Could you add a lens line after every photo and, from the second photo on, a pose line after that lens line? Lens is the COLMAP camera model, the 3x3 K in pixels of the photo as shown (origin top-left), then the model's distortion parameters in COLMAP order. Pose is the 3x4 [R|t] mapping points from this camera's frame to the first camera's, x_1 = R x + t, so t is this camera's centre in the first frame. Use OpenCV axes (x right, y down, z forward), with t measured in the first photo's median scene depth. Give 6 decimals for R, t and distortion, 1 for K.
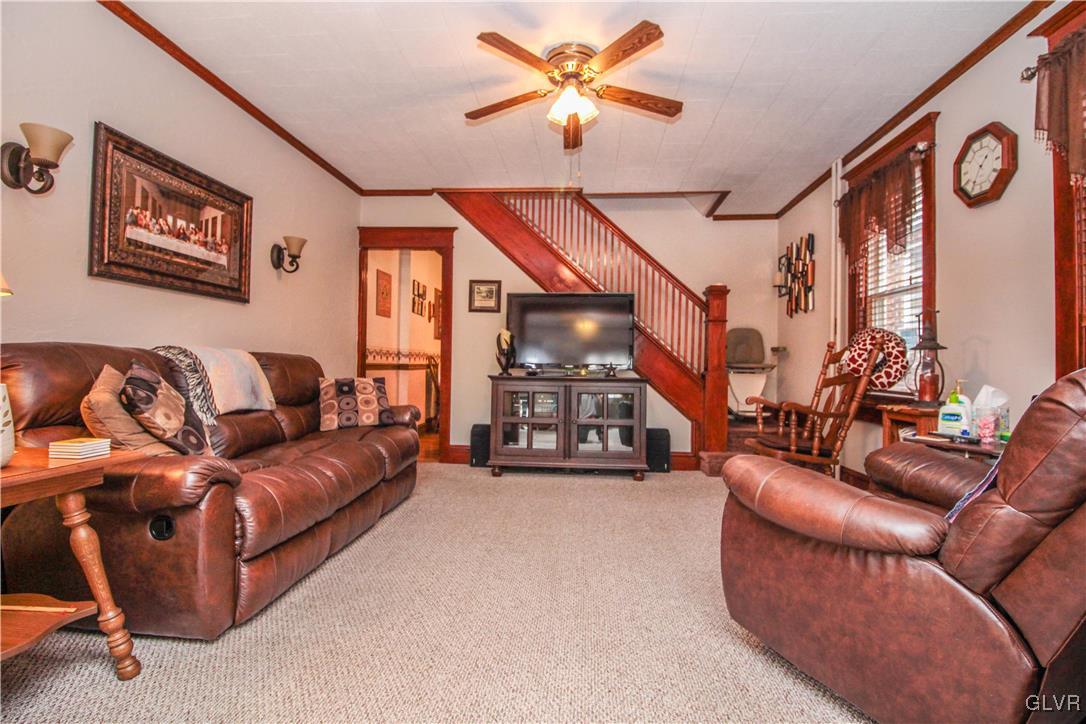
lens RADIAL K [[528.8, 0, 539.8], [0, 528.8, 355.5], [0, 0, 1]] dist [-0.004545, -0.000363]
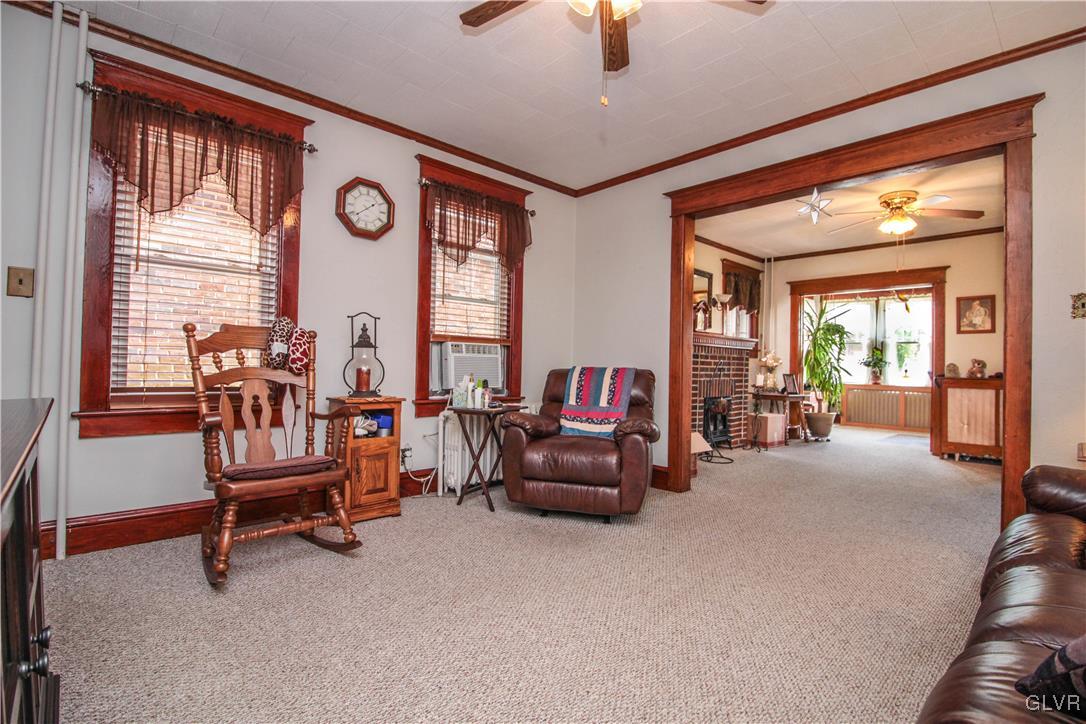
lens RADIAL K [[505.0, 0, 545.9], [0, 505.0, 357.8], [0, 0, 1]] dist [-0.015609, -0.000137]
pose [[-0.747409, -0.019590, 0.664075, -0.216996], [-0.045939, 0.998697, -0.022242, 0.011953], [-0.662774, -0.047131, -0.747335, 1.054020]]
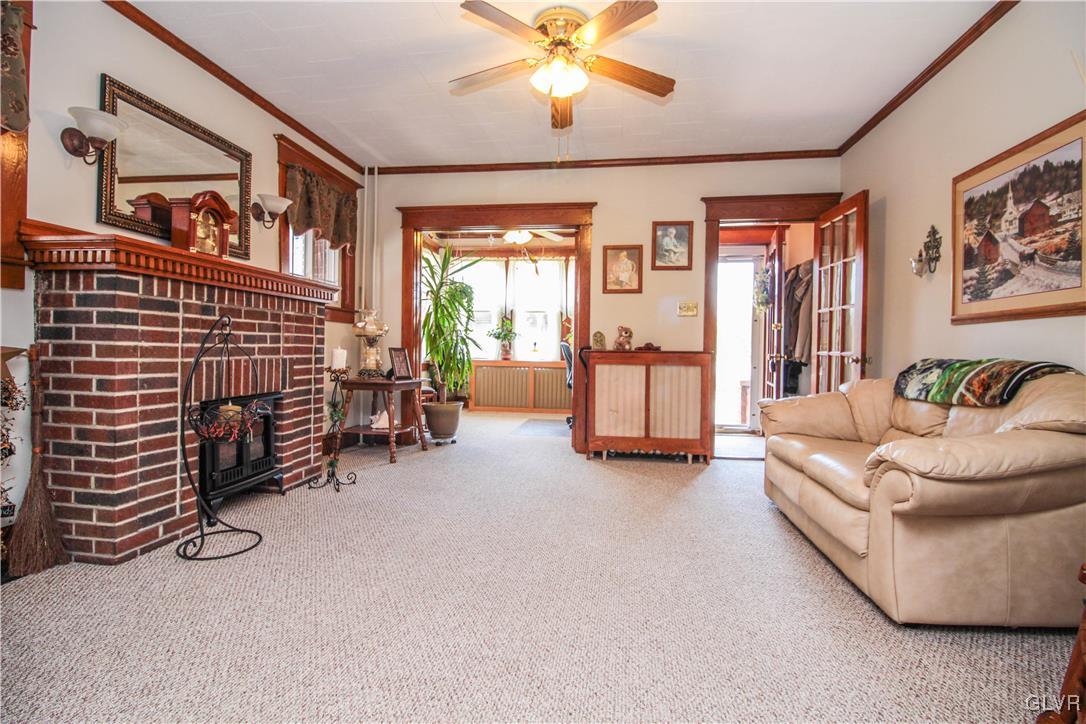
lens RADIAL K [[505.0, 0, 545.6], [0, 505.0, 363.3], [0, 0, 1]] dist [-0.015609, -0.000137]
pose [[-0.998620, -0.030583, 0.042694, -0.072503], [-0.030323, 0.999518, 0.006712, 0.007632], [-0.042878, 0.005408, -0.999066, 0.328921]]
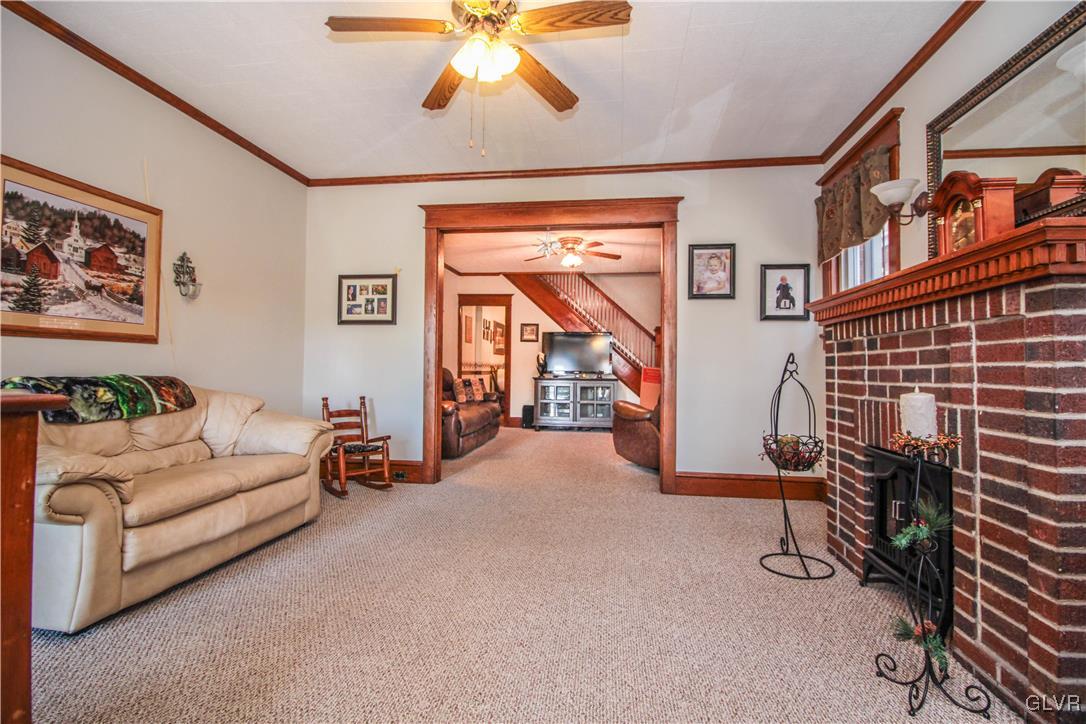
lens RADIAL K [[528.8, 0, 540.1], [0, 528.8, 356.5], [0, 0, 1]] dist [-0.004545, -0.000363]
pose [[0.998242, -0.005216, -0.059036, 0.040556], [0.004865, 0.999970, -0.006078, -0.025488], [0.059066, 0.005780, 0.998237, -0.885342]]
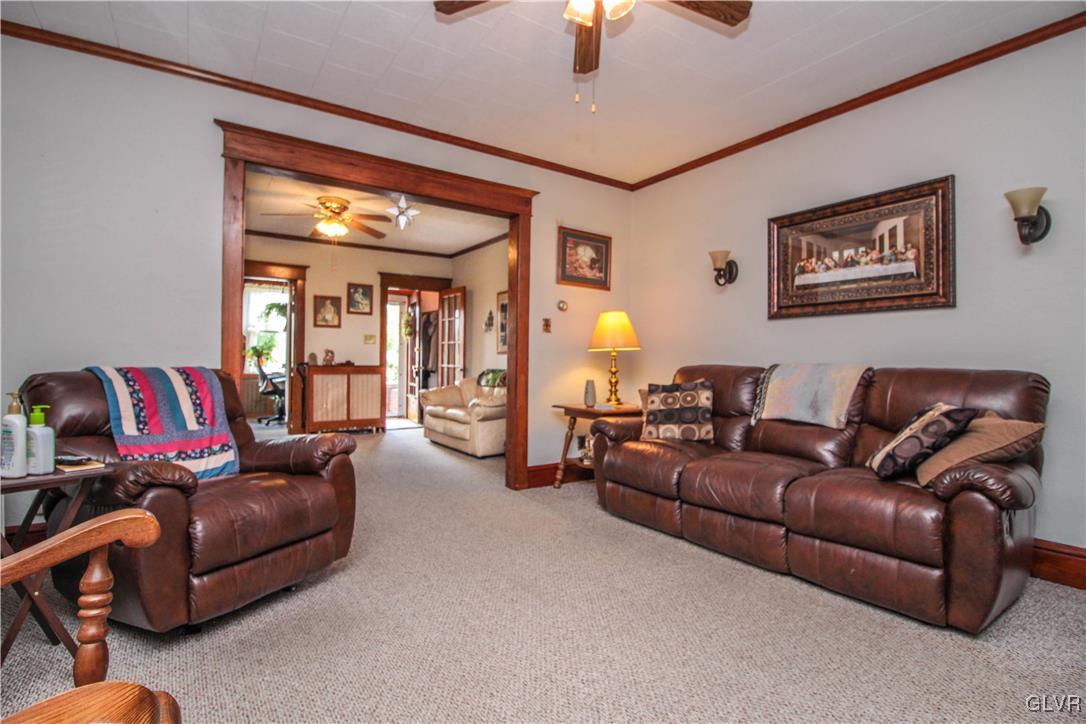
lens RADIAL K [[528.8, 0, 546.1], [0, 528.8, 354.3], [0, 0, 1]] dist [-0.004545, -0.000363]
pose [[-0.769760, -0.031778, -0.637542, 0.365120], [-0.008587, 0.999185, -0.039436, 0.008849], [0.638276, -0.024882, -0.769405, 1.026564]]
